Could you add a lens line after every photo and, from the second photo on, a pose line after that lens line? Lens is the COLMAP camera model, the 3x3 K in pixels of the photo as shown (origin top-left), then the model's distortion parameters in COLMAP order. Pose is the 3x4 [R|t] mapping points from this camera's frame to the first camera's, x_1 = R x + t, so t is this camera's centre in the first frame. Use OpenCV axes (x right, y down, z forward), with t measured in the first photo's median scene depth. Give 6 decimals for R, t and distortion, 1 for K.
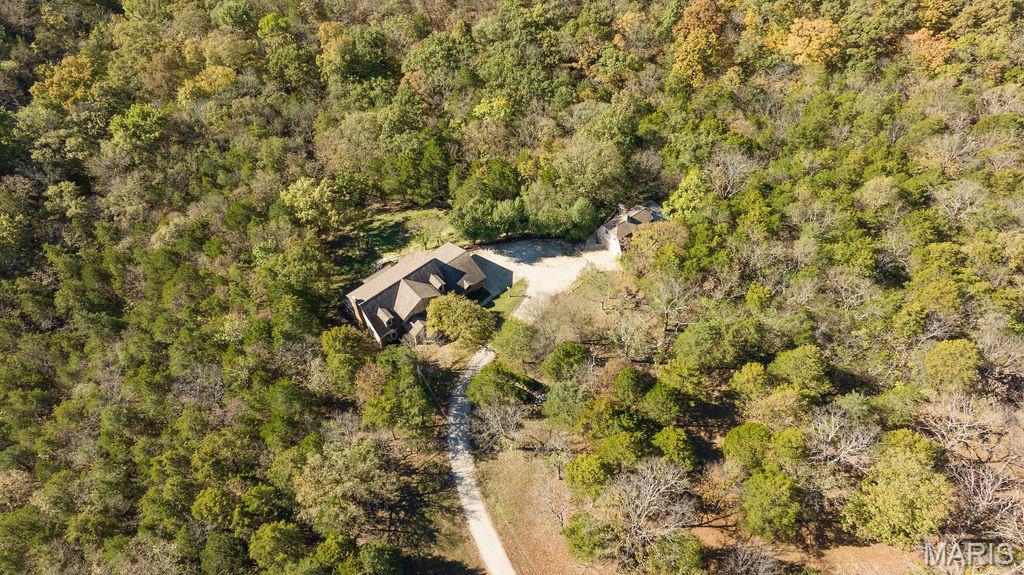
lens RADIAL K [[699.9, 0, 512.0], [0, 699.9, 287.5], [0, 0, 1]] dist [-0.024486, 0.028783]
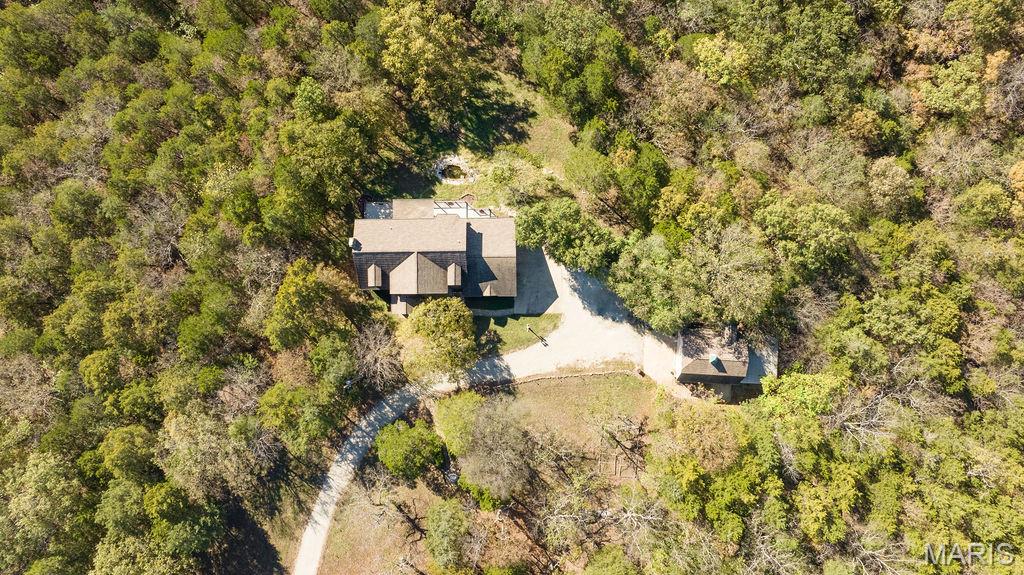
lens RADIAL K [[699.9, 0, 512.0], [0, 699.9, 287.5], [0, 0, 1]] dist [-0.024486, 0.028783]
pose [[0.763387, 0.645917, -0.005544, -0.048943], [-0.513099, 0.611583, 0.602241, -0.562590], [0.392389, -0.456899, 0.798295, 0.430354]]
